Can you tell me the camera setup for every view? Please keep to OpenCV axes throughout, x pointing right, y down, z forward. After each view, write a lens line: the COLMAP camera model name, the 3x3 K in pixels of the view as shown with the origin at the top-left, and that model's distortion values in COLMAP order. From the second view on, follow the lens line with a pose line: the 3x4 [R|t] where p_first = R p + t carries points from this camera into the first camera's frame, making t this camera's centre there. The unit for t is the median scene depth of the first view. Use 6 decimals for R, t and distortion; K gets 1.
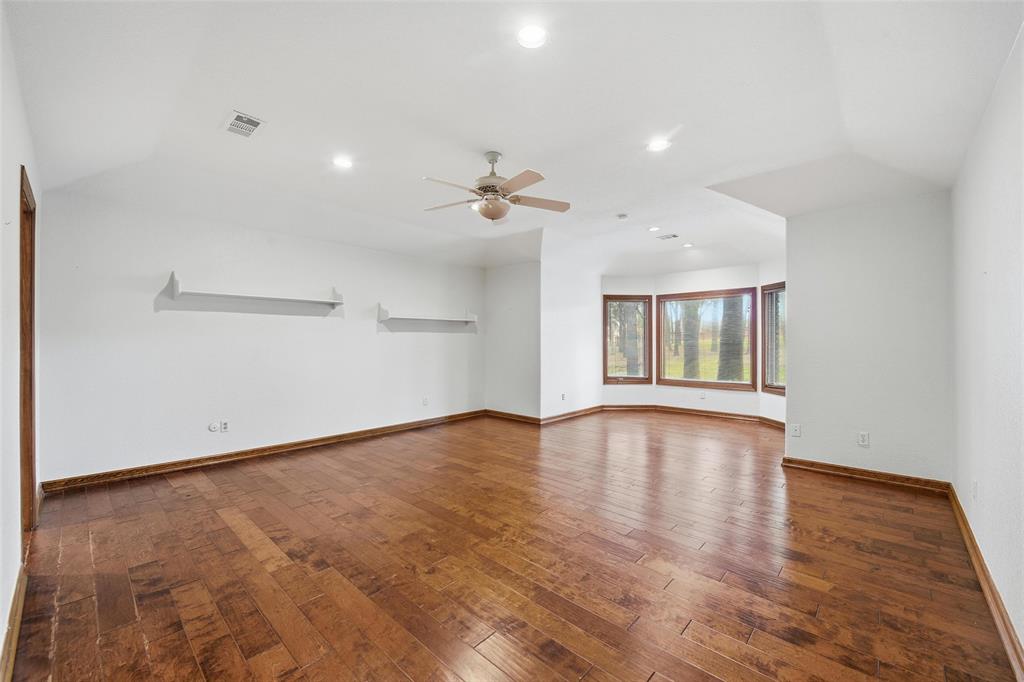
lens RADIAL K [[410.6, 0, 522.7], [0, 410.6, 343.9], [0, 0, 1]] dist [-0.001846, -0.000181]
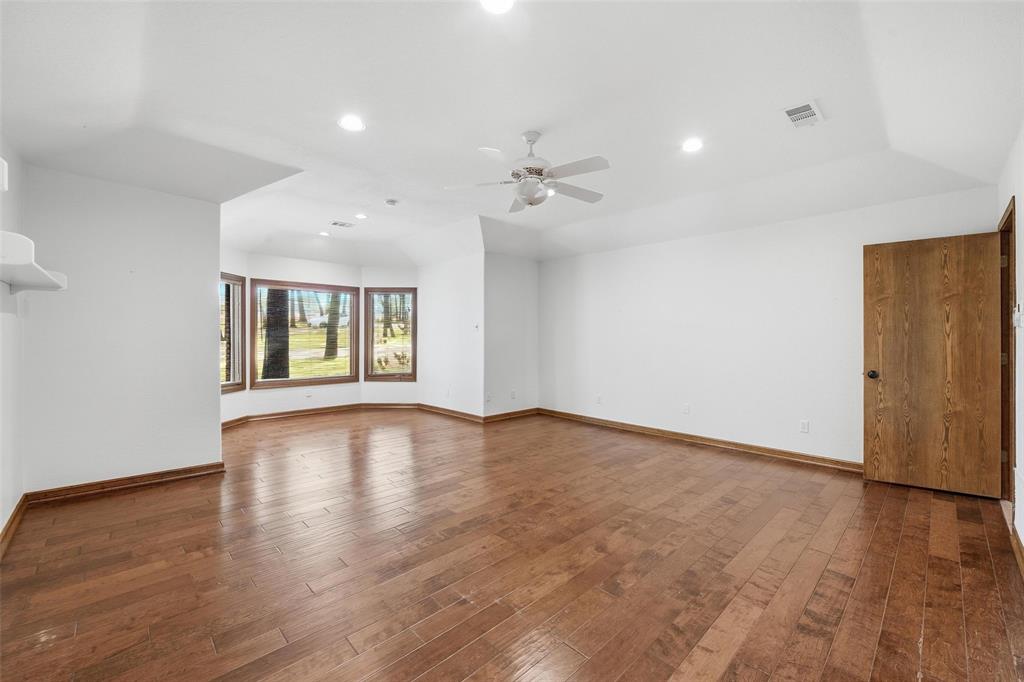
lens RADIAL K [[410.6, 0, 522.8], [0, 410.6, 335.0], [0, 0, 1]] dist [-0.001846, -0.000181]
pose [[0.059595, 0.005399, 0.998208, -0.604609], [0.001385, 0.999984, -0.005491, -0.003203], [-0.998222, 0.001710, 0.059587, 0.583502]]
